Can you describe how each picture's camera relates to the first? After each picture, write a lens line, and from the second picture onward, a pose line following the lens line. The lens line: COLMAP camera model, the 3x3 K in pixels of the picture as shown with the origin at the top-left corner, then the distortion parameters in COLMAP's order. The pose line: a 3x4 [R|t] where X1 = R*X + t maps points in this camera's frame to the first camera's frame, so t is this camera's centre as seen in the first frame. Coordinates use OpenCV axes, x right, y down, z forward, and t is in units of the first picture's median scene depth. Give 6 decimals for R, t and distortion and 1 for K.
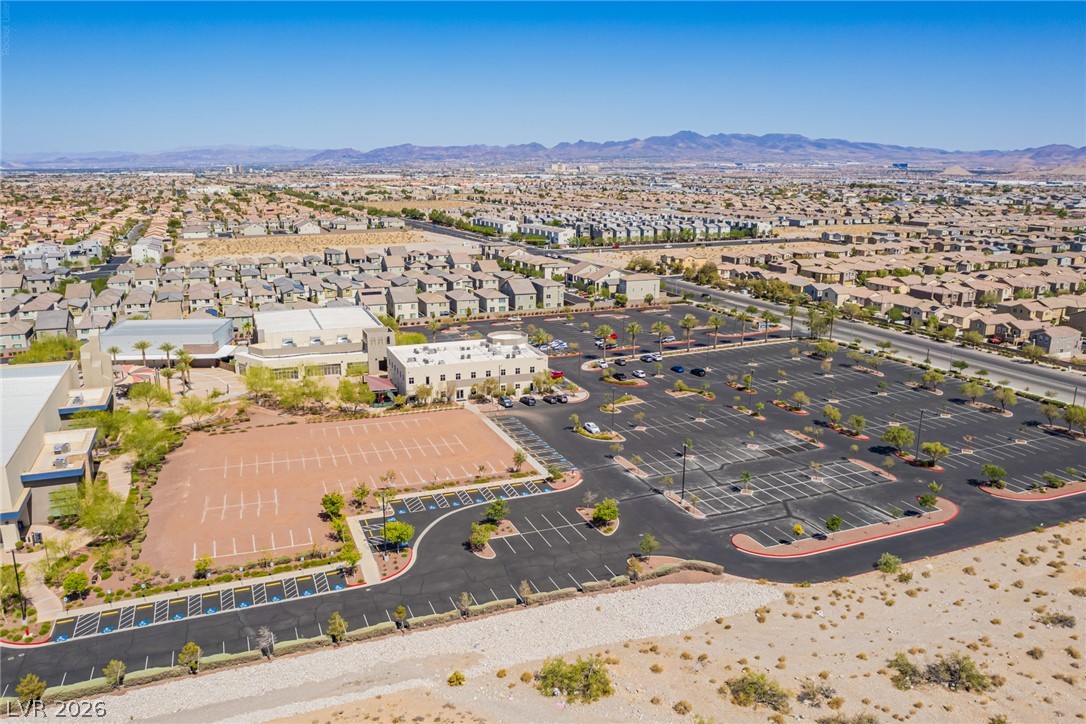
lens RADIAL K [[841.2, 0, 547.8], [0, 841.2, 355.6], [0, 0, 1]] dist [-0.058313, 0.039089]
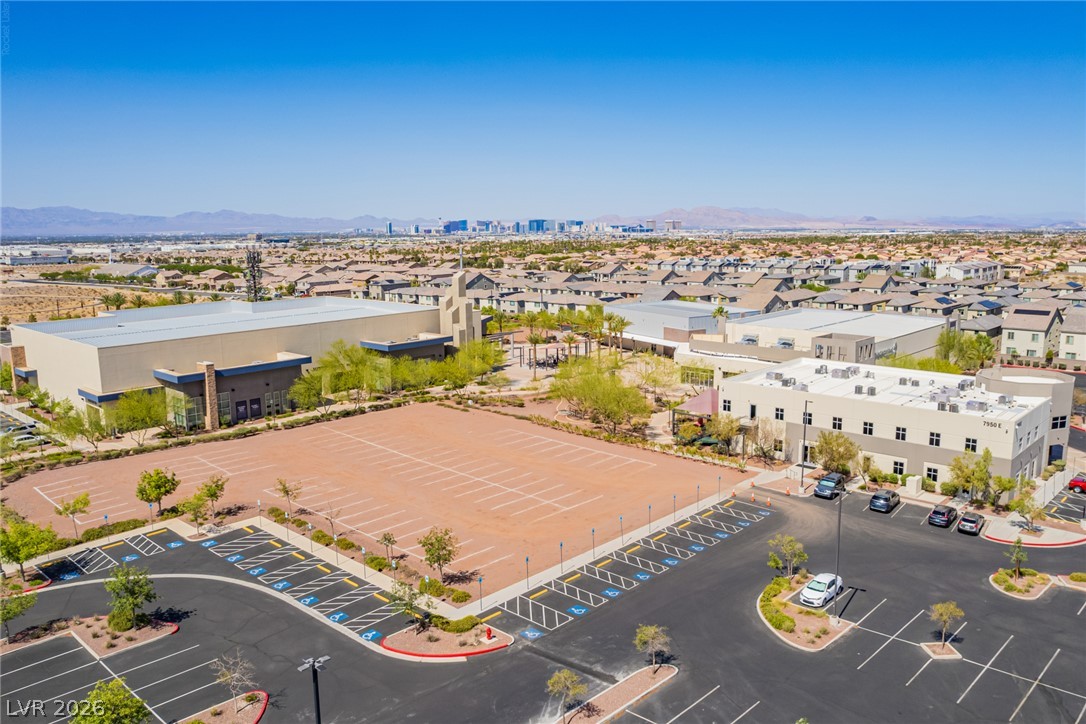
lens RADIAL K [[841.2, 0, 545.7], [0, 841.2, 354.5], [0, 0, 1]] dist [-0.058313, 0.039089]
pose [[0.421523, 0.131669, -0.897208, 0.317010], [-0.195479, 0.979335, 0.051883, -0.009597], [0.885498, 0.153515, 0.438550, 0.726073]]
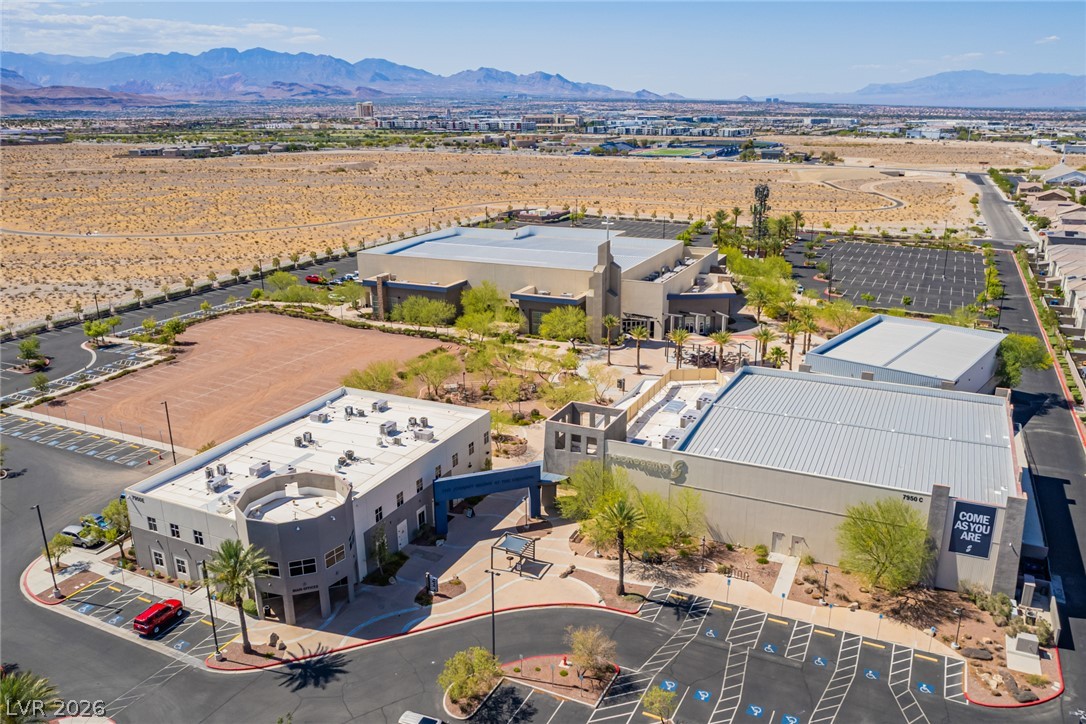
lens RADIAL K [[841.2, 0, 543.5], [0, 841.2, 365.2], [0, 0, 1]] dist [-0.058313, 0.039089]
pose [[-0.735913, 0.203308, -0.645831, 0.119289], [-0.155054, 0.877900, 0.453045, -0.324769], [0.659083, 0.433540, -0.614535, 1.625147]]
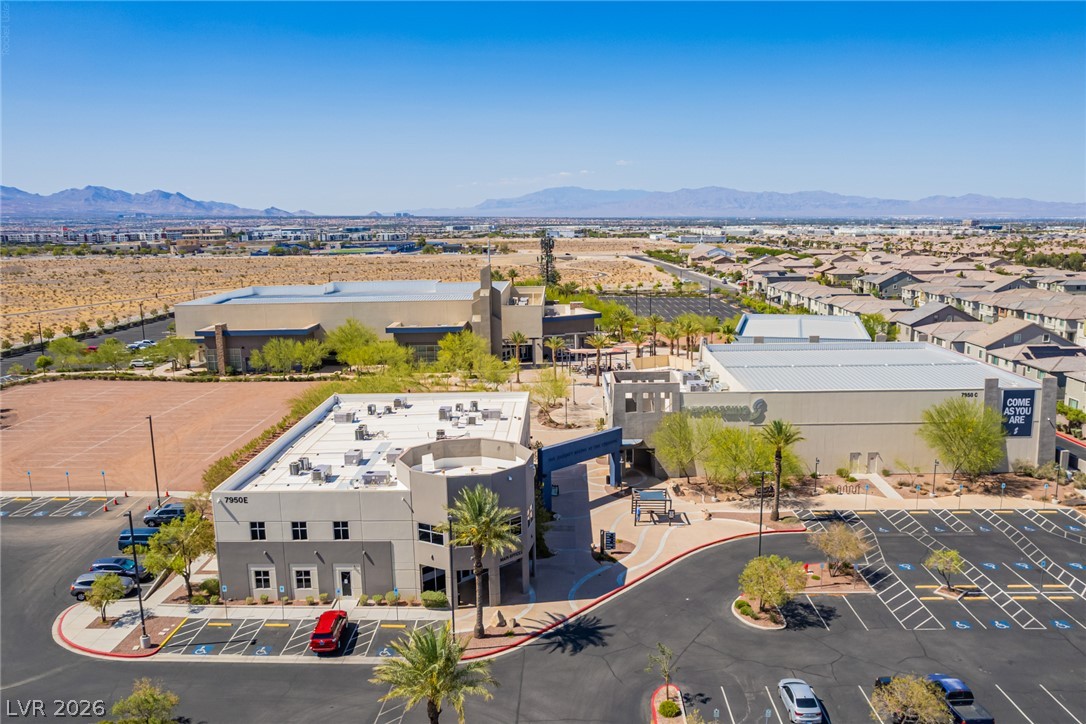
lens RADIAL K [[841.2, 0, 543.3], [0, 841.2, 363.7], [0, 0, 1]] dist [-0.058313, 0.039089]
pose [[-0.391001, 0.160805, -0.906234, 0.269607], [-0.203135, 0.945262, 0.255374, -0.179541], [0.897694, 0.283939, -0.336934, 1.435224]]
